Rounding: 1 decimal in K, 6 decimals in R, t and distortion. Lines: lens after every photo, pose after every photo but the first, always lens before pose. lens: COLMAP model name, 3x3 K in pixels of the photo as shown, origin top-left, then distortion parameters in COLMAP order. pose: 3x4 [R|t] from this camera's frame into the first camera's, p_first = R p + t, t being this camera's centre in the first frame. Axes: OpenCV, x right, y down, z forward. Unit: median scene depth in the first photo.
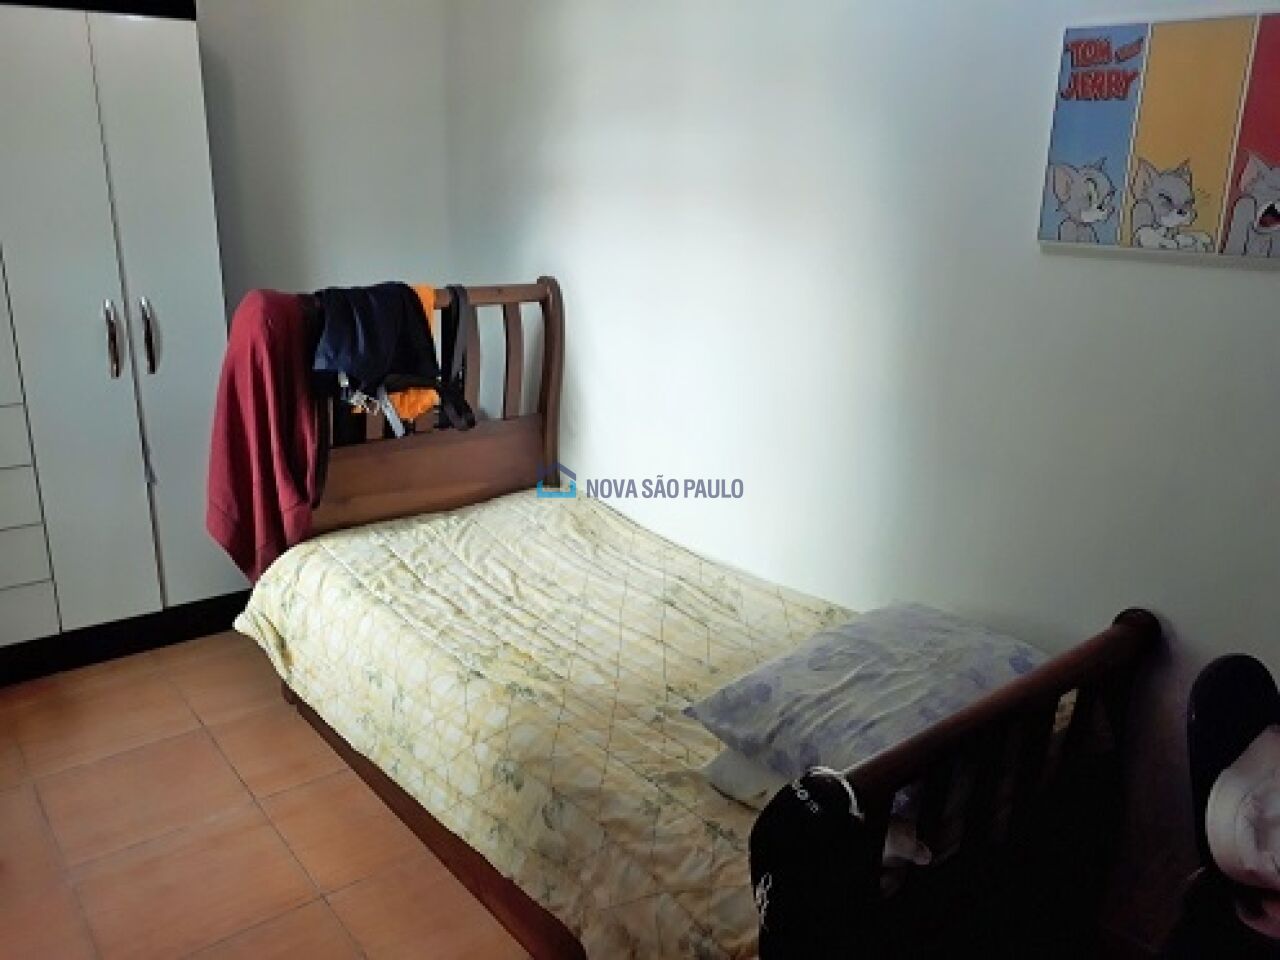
lens RADIAL K [[1022.0, 0, 640.0], [0, 1022.0, 480.8], [0, 0, 1]] dist [0.023698, -0.031105]
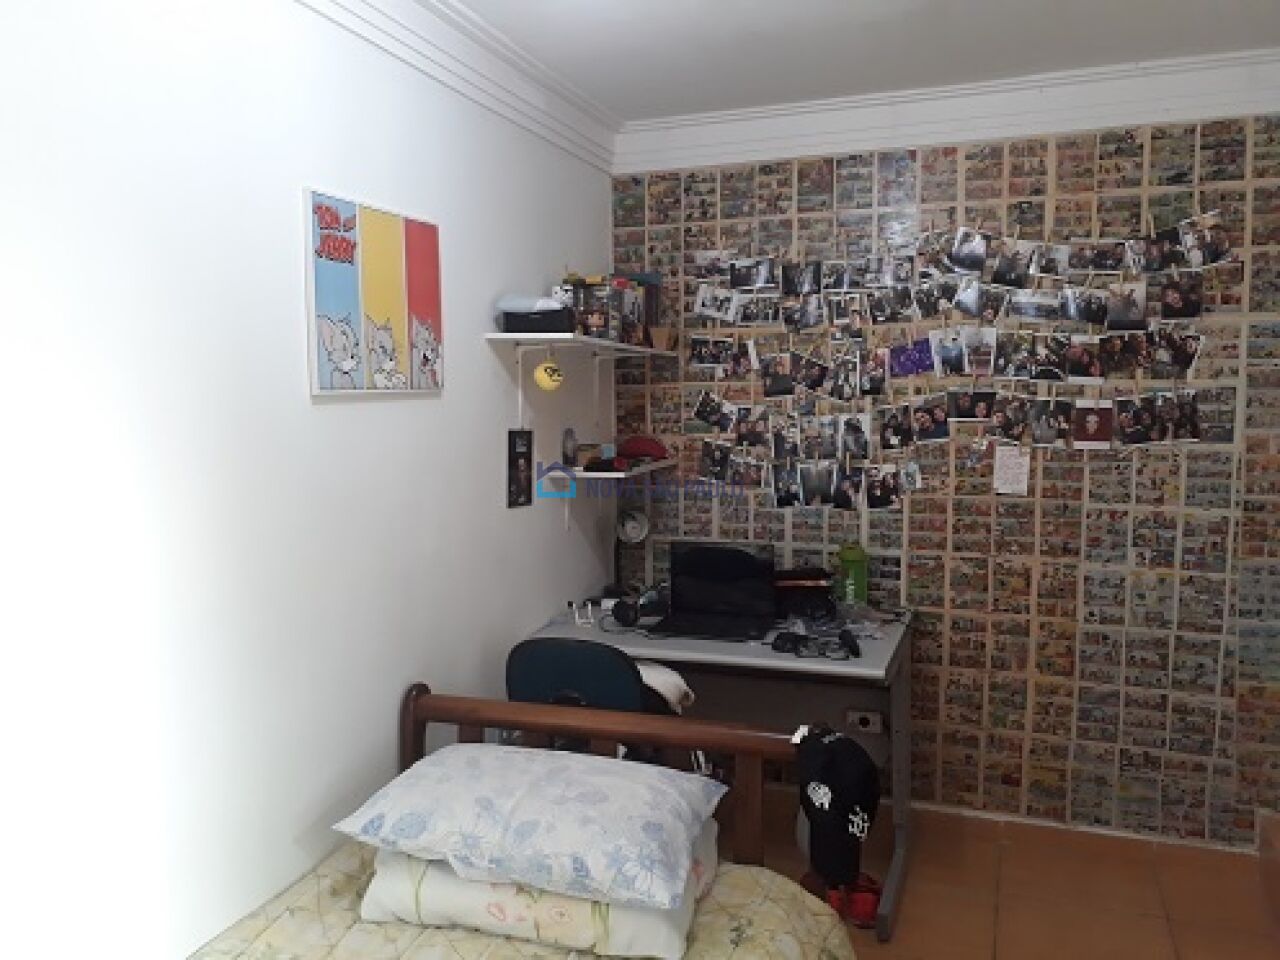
lens RADIAL K [[1022.0, 0, 638.5], [0, 1022.0, 478.3], [0, 0, 1]] dist [0.023698, -0.031105]
pose [[-0.505623, -0.099962, 0.856944, -0.678883], [0.259719, 0.929555, 0.261674, -0.364534], [-0.822734, 0.354873, -0.444042, 1.322415]]
